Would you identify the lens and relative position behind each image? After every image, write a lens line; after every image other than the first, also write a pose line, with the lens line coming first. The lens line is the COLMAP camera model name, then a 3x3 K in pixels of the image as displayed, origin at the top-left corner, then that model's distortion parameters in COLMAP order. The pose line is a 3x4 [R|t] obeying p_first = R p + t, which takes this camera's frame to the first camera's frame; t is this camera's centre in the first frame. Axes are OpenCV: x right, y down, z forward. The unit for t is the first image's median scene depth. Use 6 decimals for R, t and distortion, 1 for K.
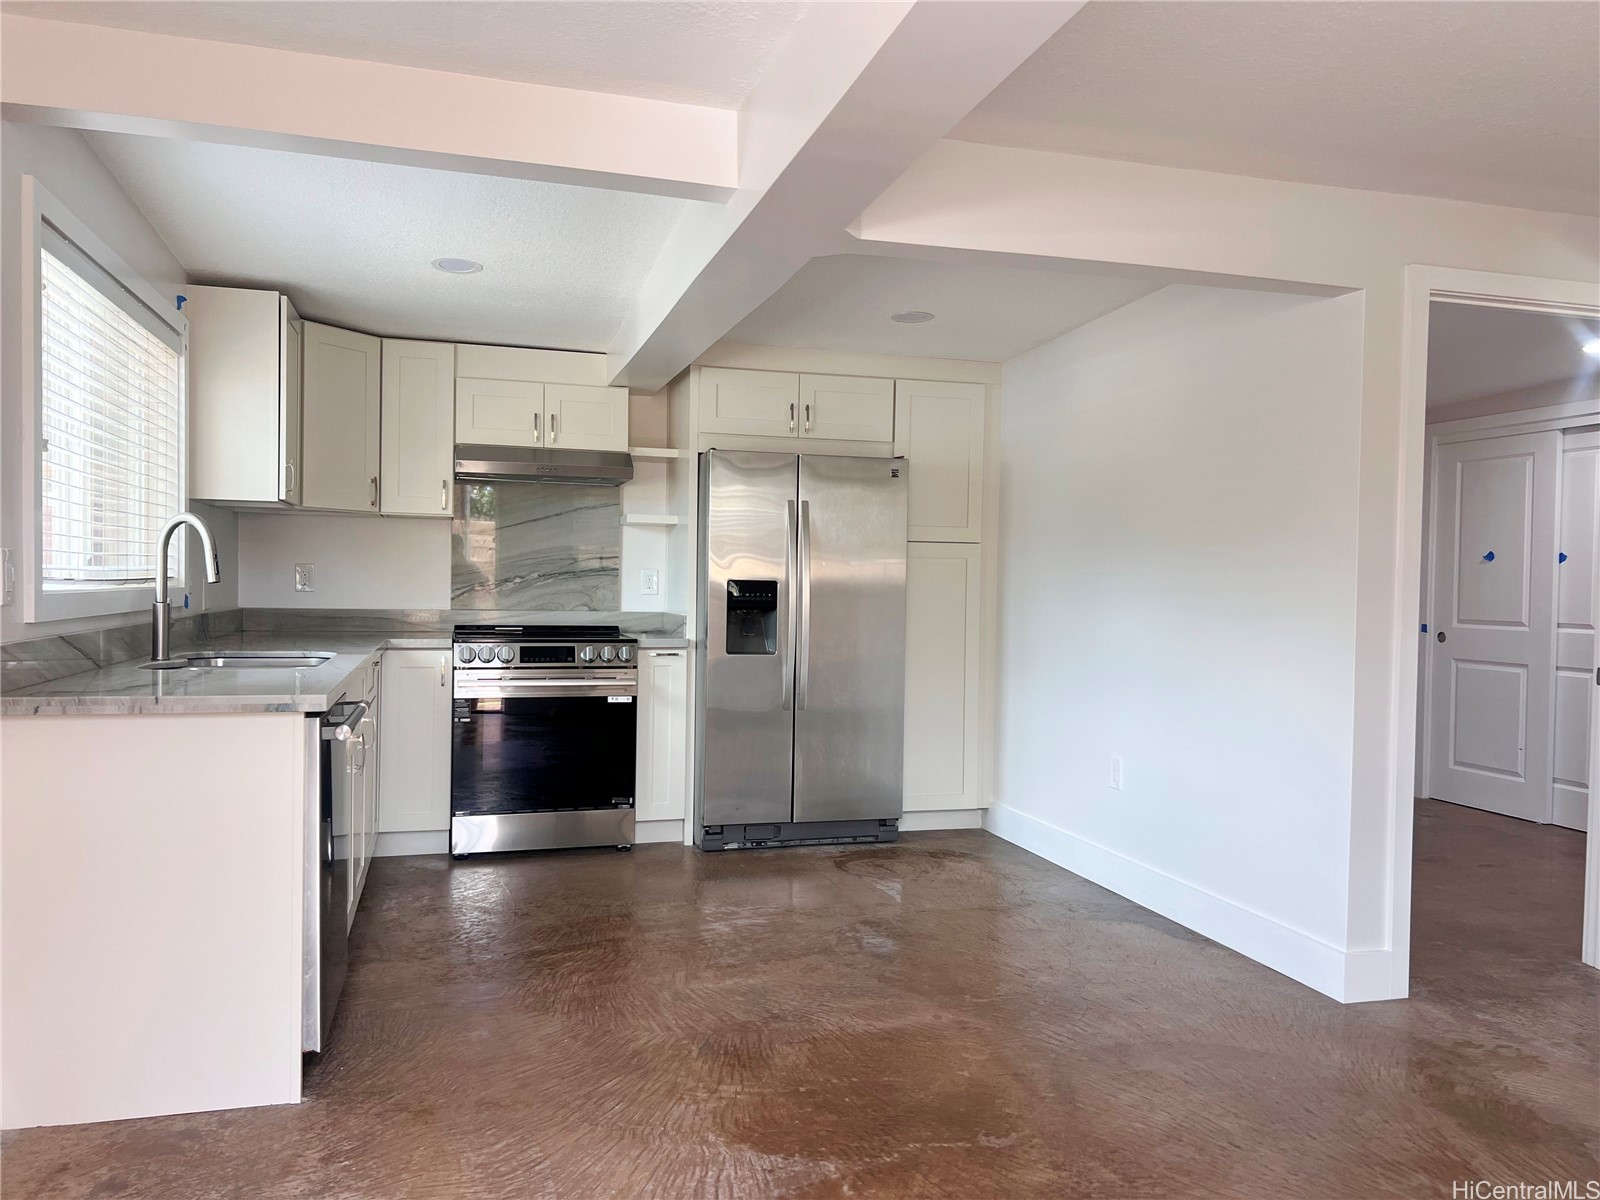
lens RADIAL K [[1271.9, 0, 800.0], [0, 1271.9, 600.0], [0, 0, 1]] dist [0.125815, -0.202869]
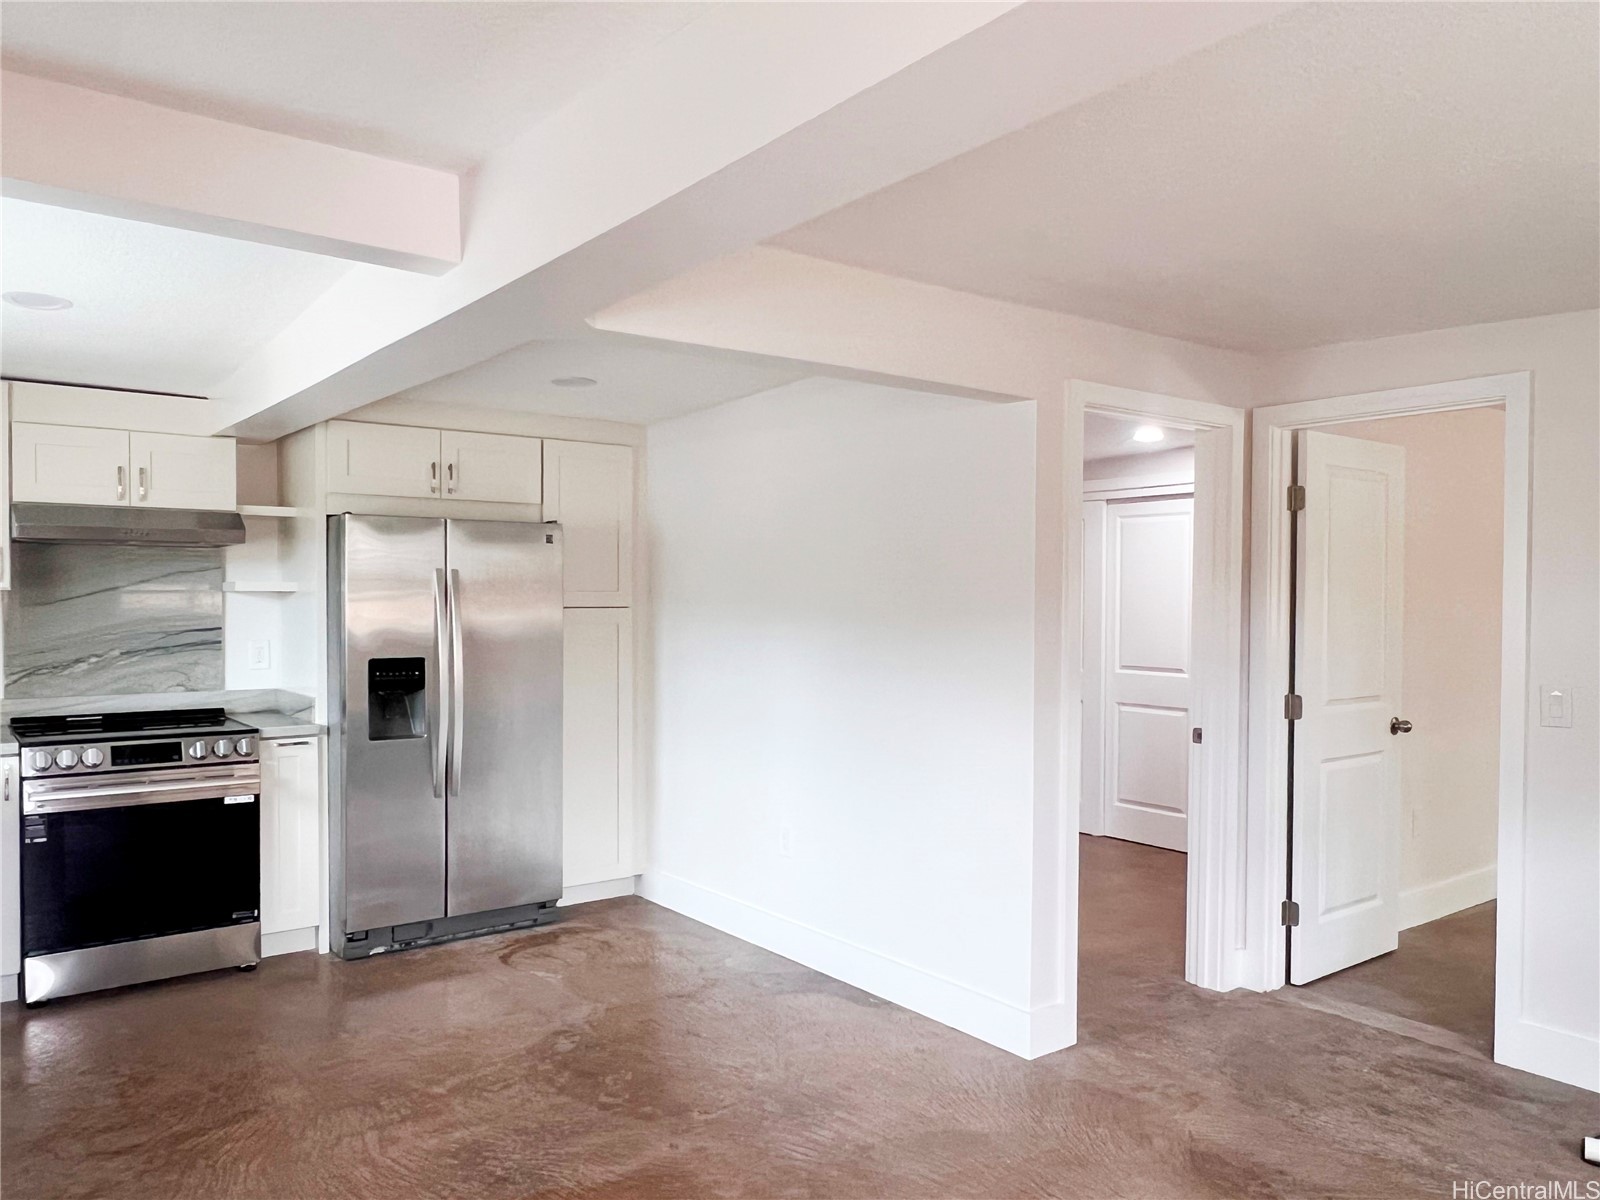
lens RADIAL K [[1210.2, 0, 800.0], [0, 1210.2, 600.0], [0, 0, 1]] dist [-0.003343, 0.000599]
pose [[0.928492, -0.016041, 0.371006, -0.089730], [0.014664, 0.999871, 0.006532, -0.057966], [-0.371063, -0.000625, 0.928607, 0.090206]]
